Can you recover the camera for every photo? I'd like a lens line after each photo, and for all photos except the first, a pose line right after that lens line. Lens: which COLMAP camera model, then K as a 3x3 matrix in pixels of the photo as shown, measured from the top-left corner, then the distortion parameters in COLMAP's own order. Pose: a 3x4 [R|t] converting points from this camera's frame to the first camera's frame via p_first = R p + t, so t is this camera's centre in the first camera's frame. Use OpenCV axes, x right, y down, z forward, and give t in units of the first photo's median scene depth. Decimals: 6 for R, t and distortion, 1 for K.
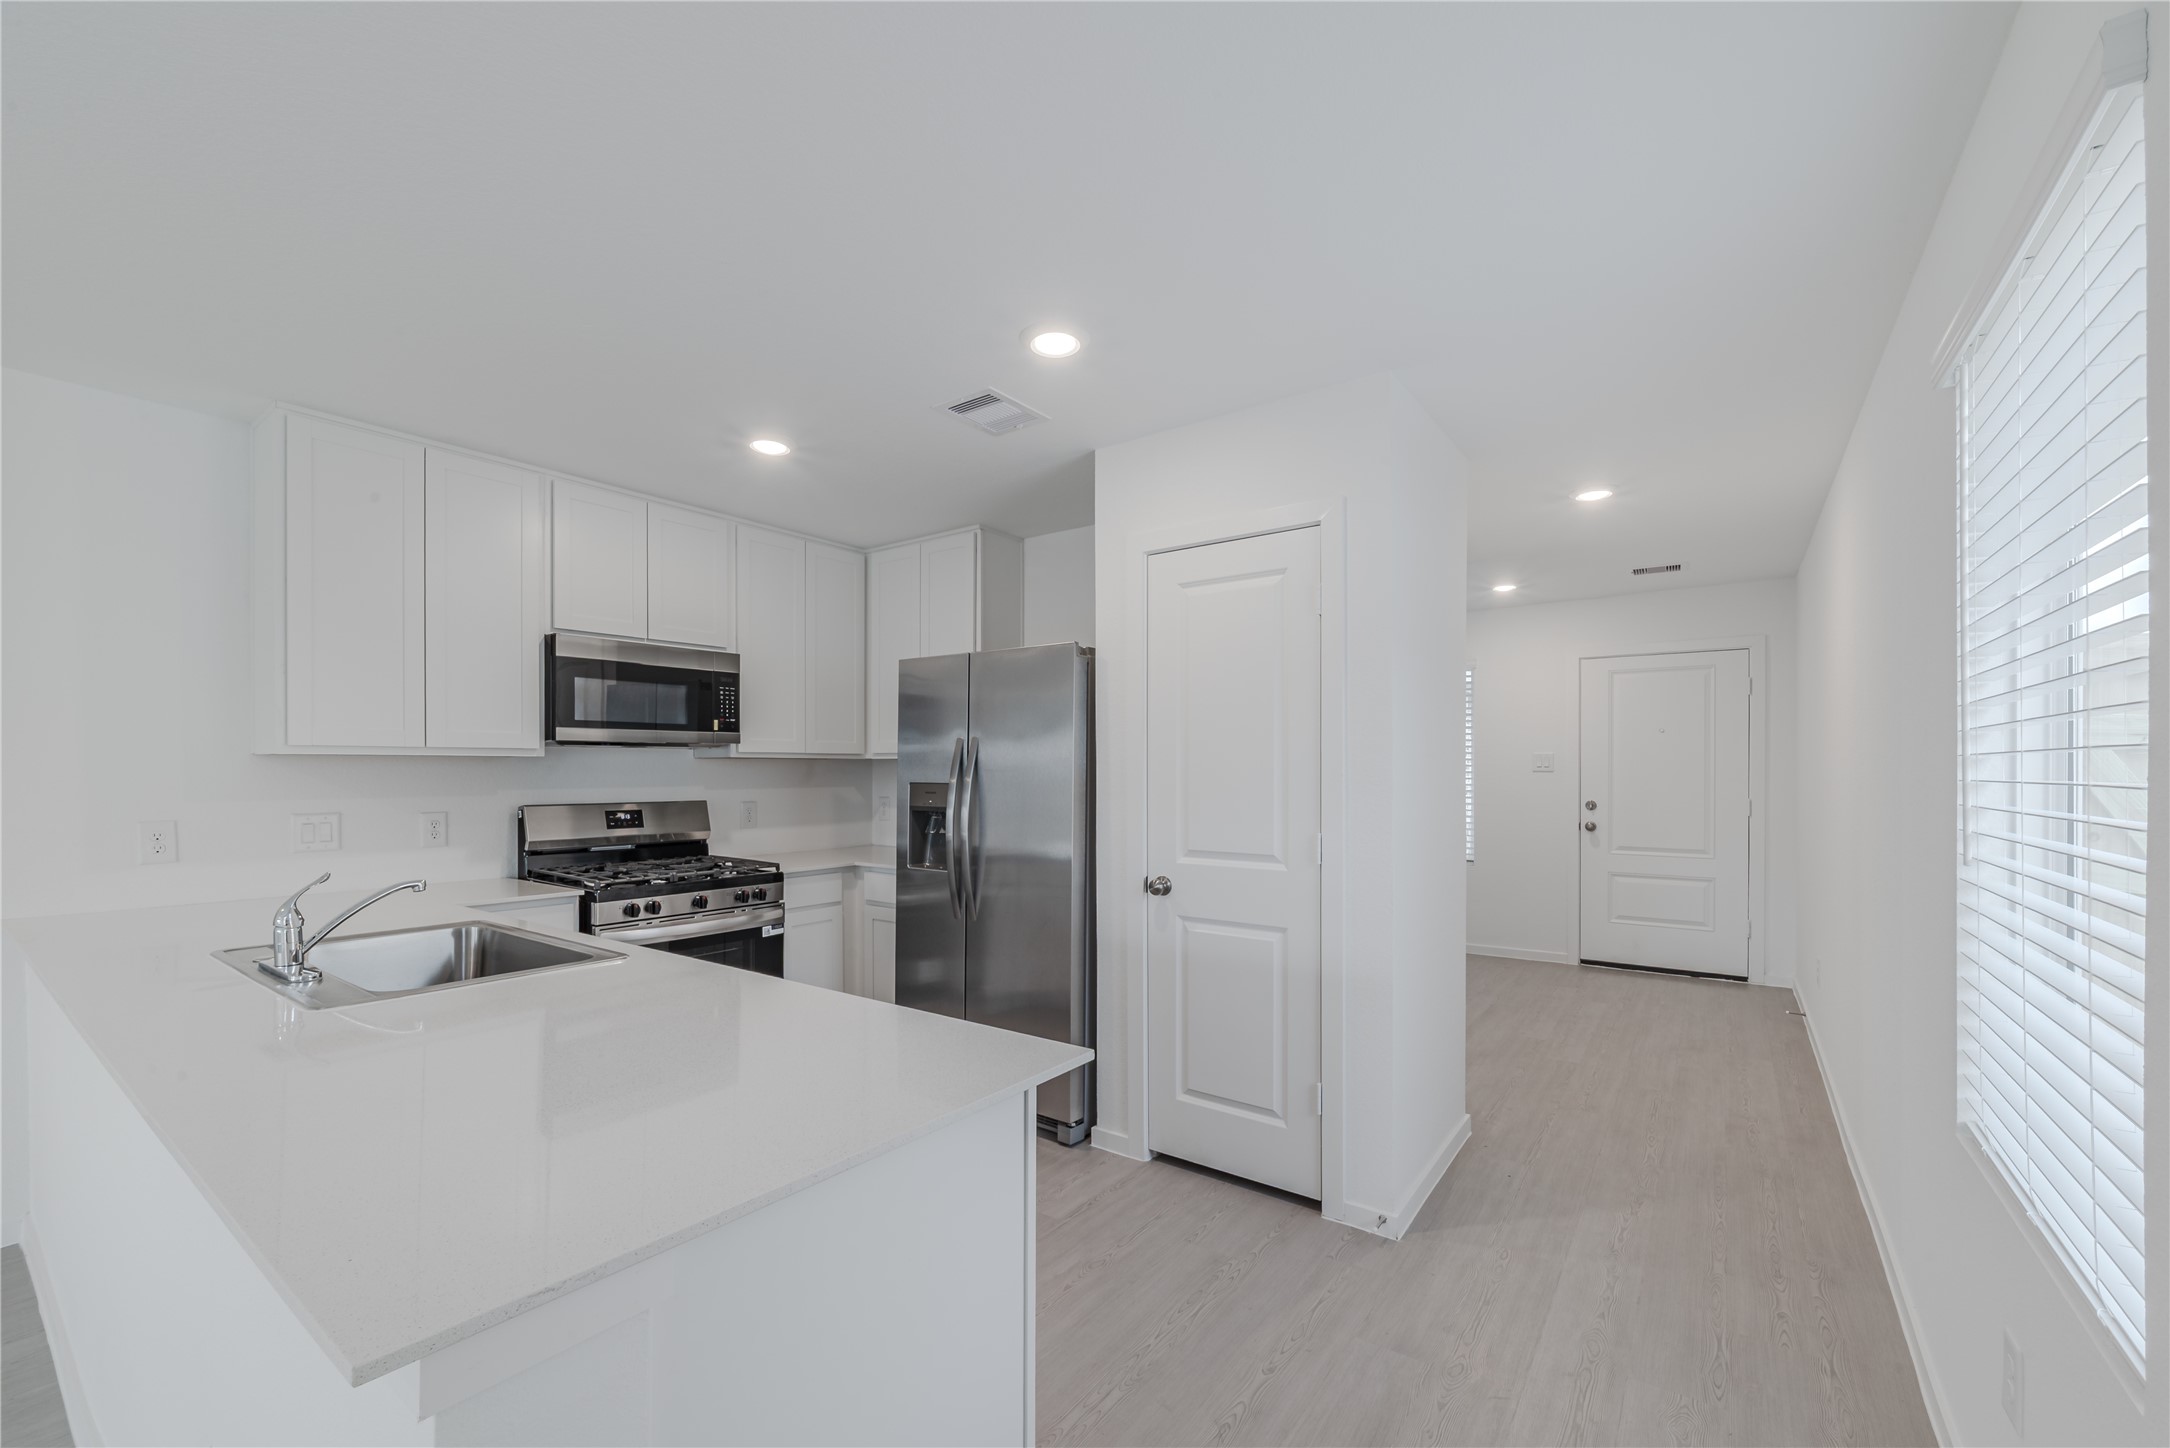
lens RADIAL K [[872.5, 0, 1087.1], [0, 872.5, 769.8], [0, 0, 1]] dist [-0.003834, -0.000362]
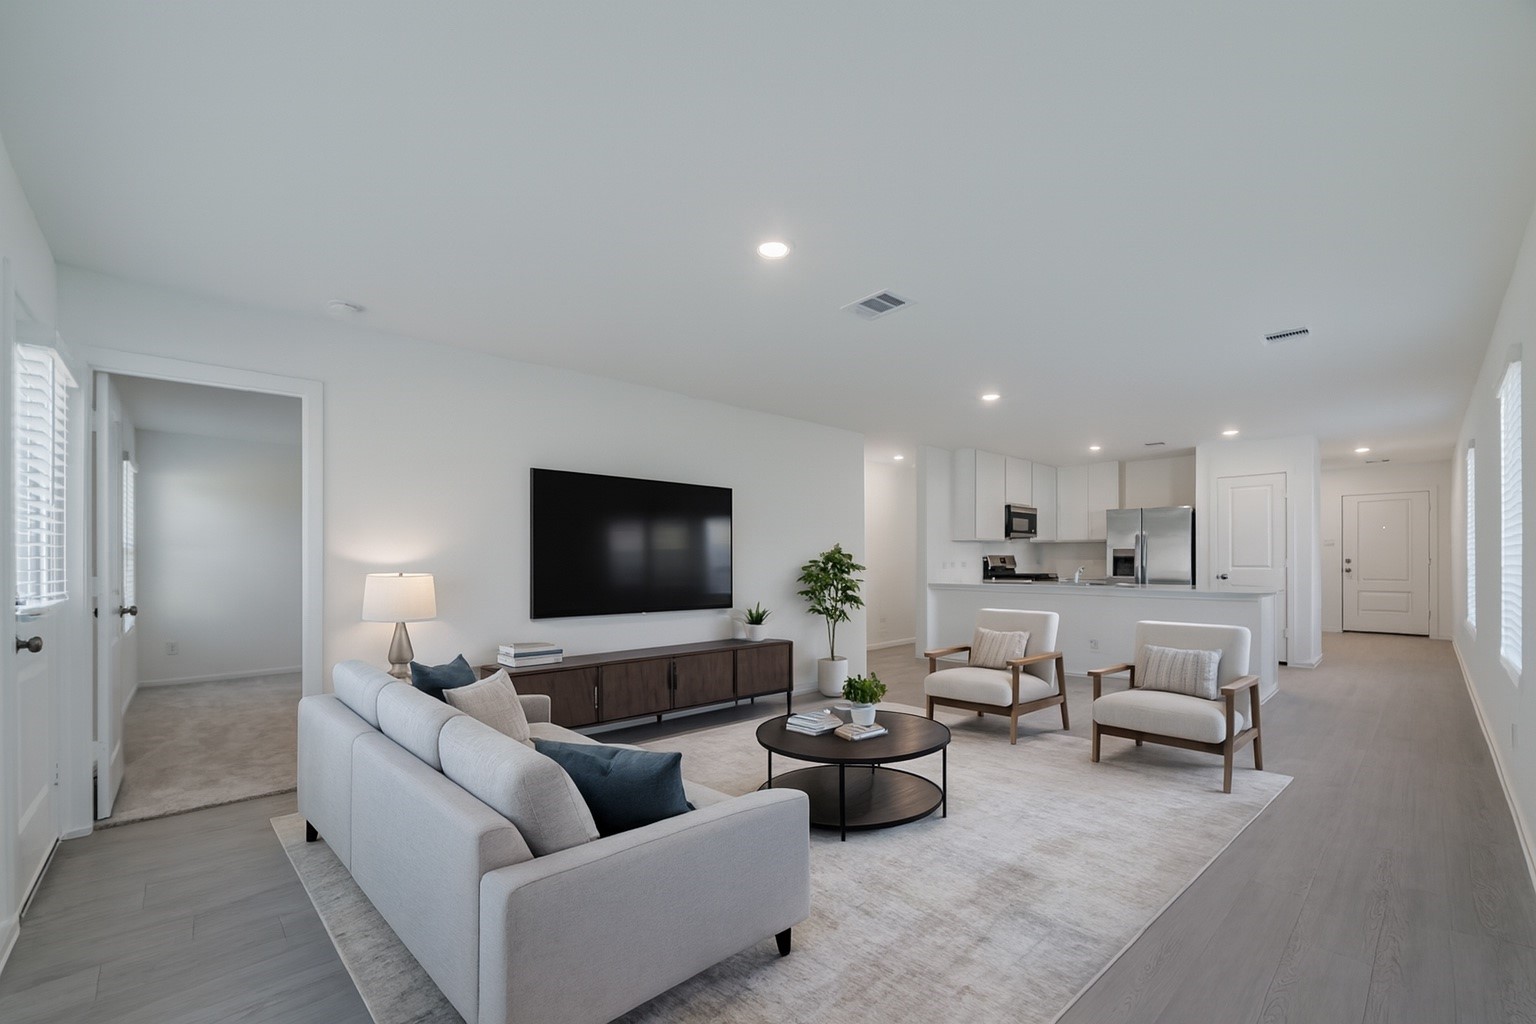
lens RADIAL K [[644.5, 0, 765.7], [0, 644.5, 531.0], [0, 0, 1]] dist [-0.000338, -0.000019]
pose [[0.985323, 0.002225, -0.170683, -1.094798], [-0.002350, 0.999997, -0.000530, -0.056153], [0.170681, 0.000923, 0.985326, -1.581810]]
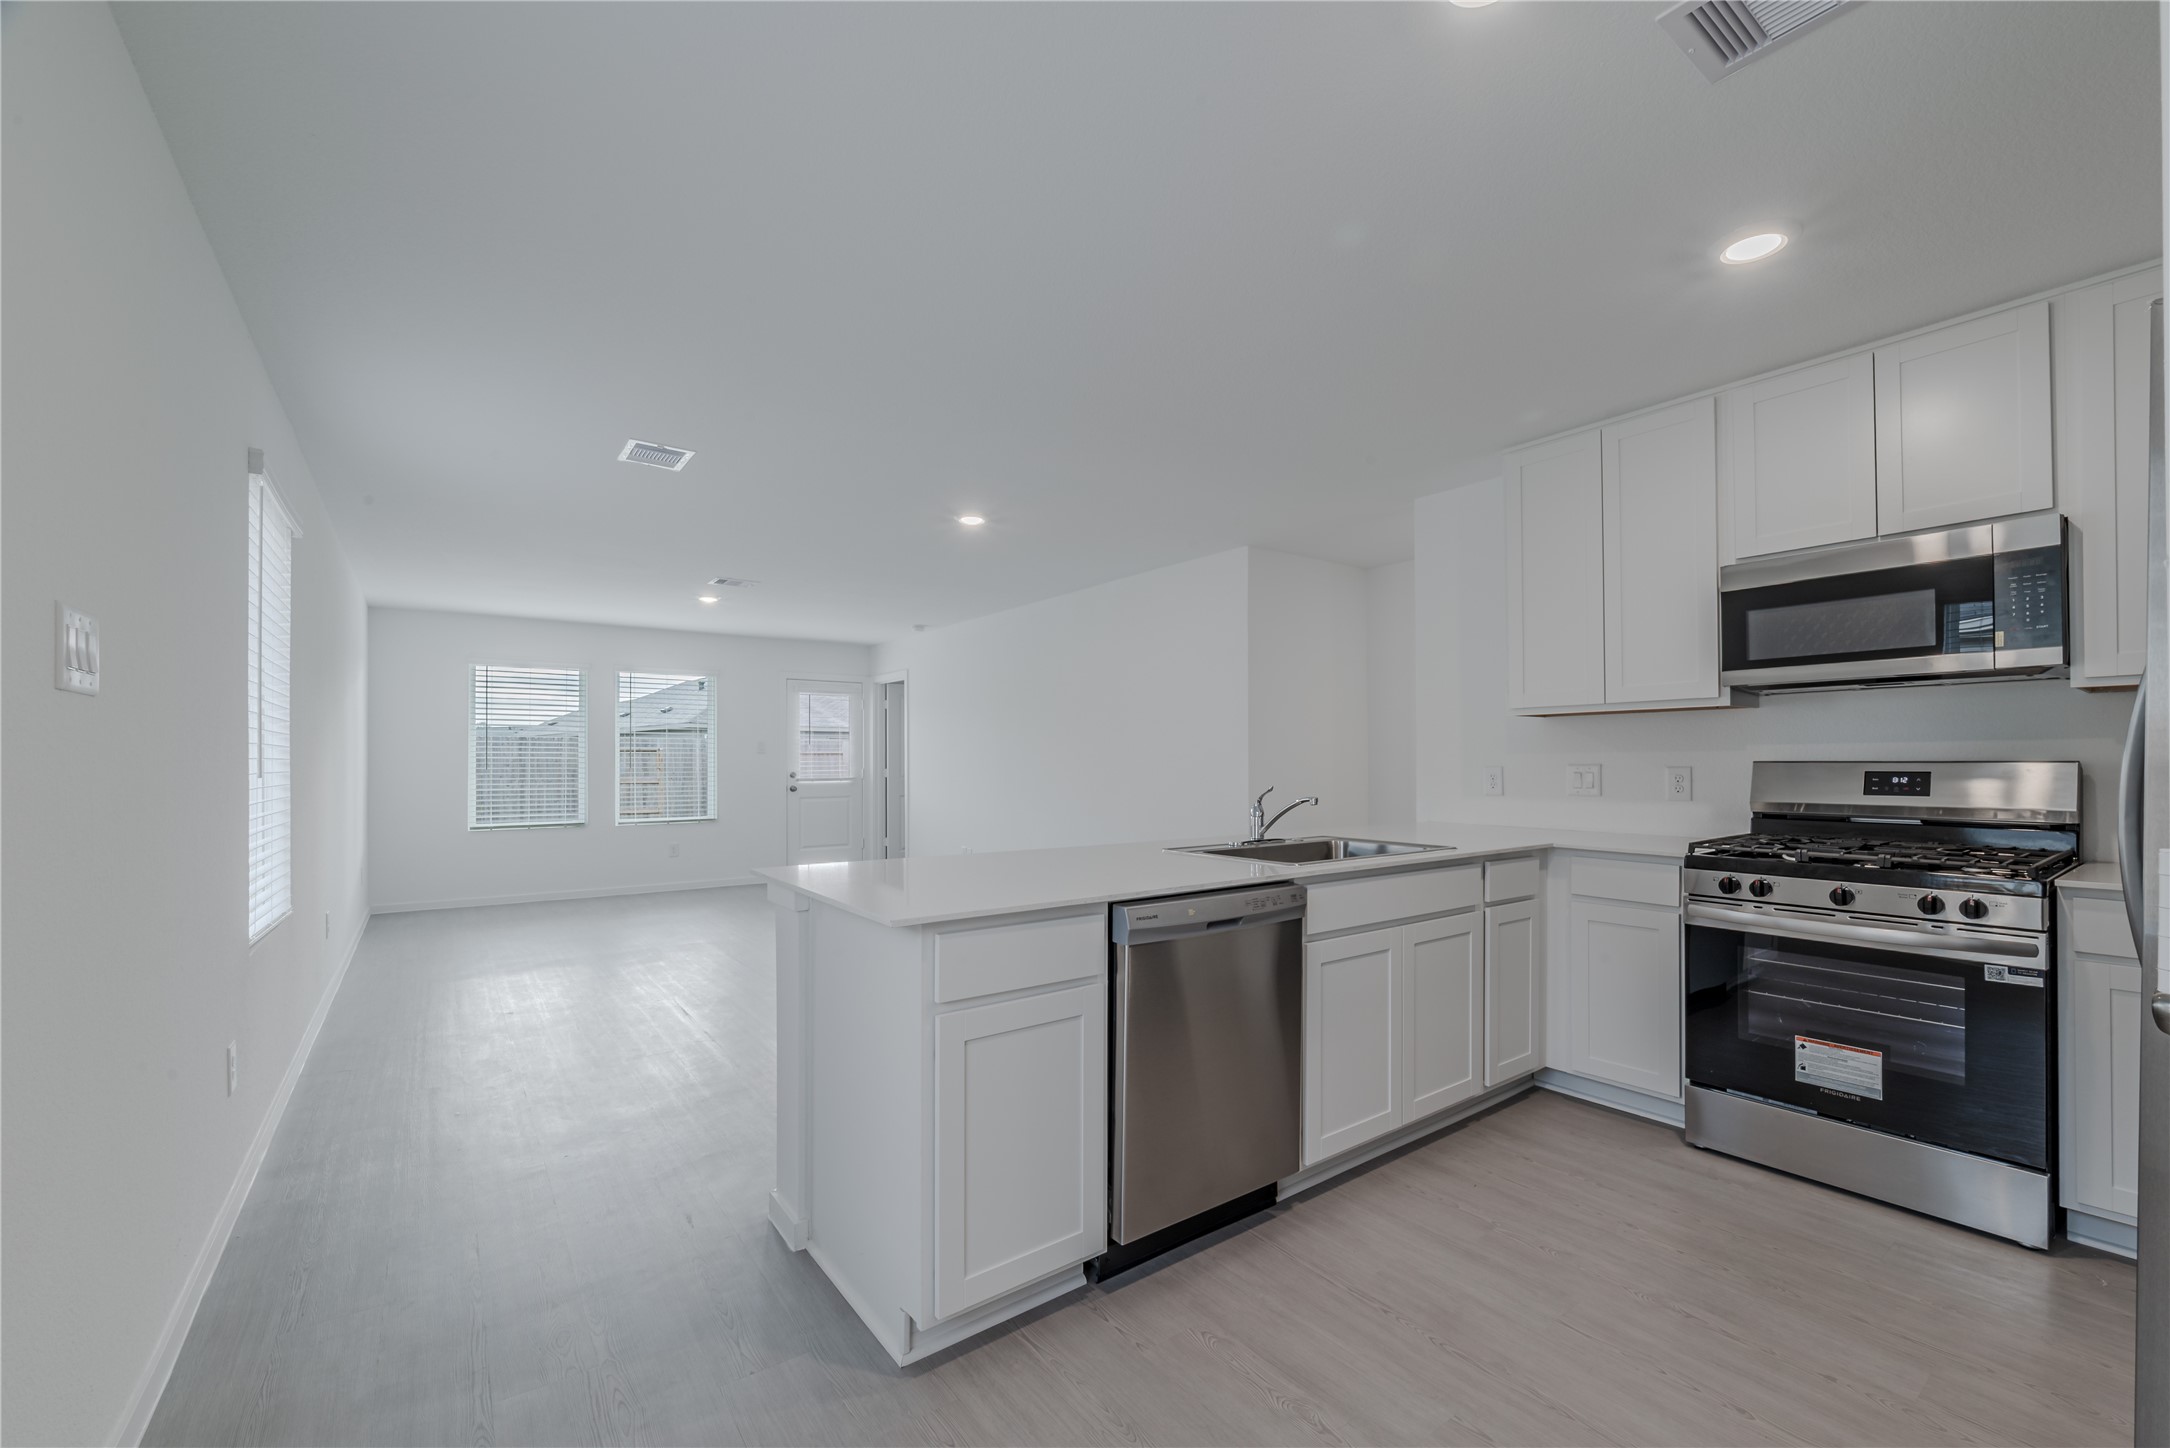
lens RADIAL K [[872.5, 0, 1087.1], [0, 872.5, 769.8], [0, 0, 1]] dist [-0.003834, -0.000362]
pose [[-0.304341, 0.008779, -0.952523, 0.429019], [0.004499, 0.999960, 0.007778, 0.040877], [0.952553, -0.001918, -0.304368, 0.643896]]
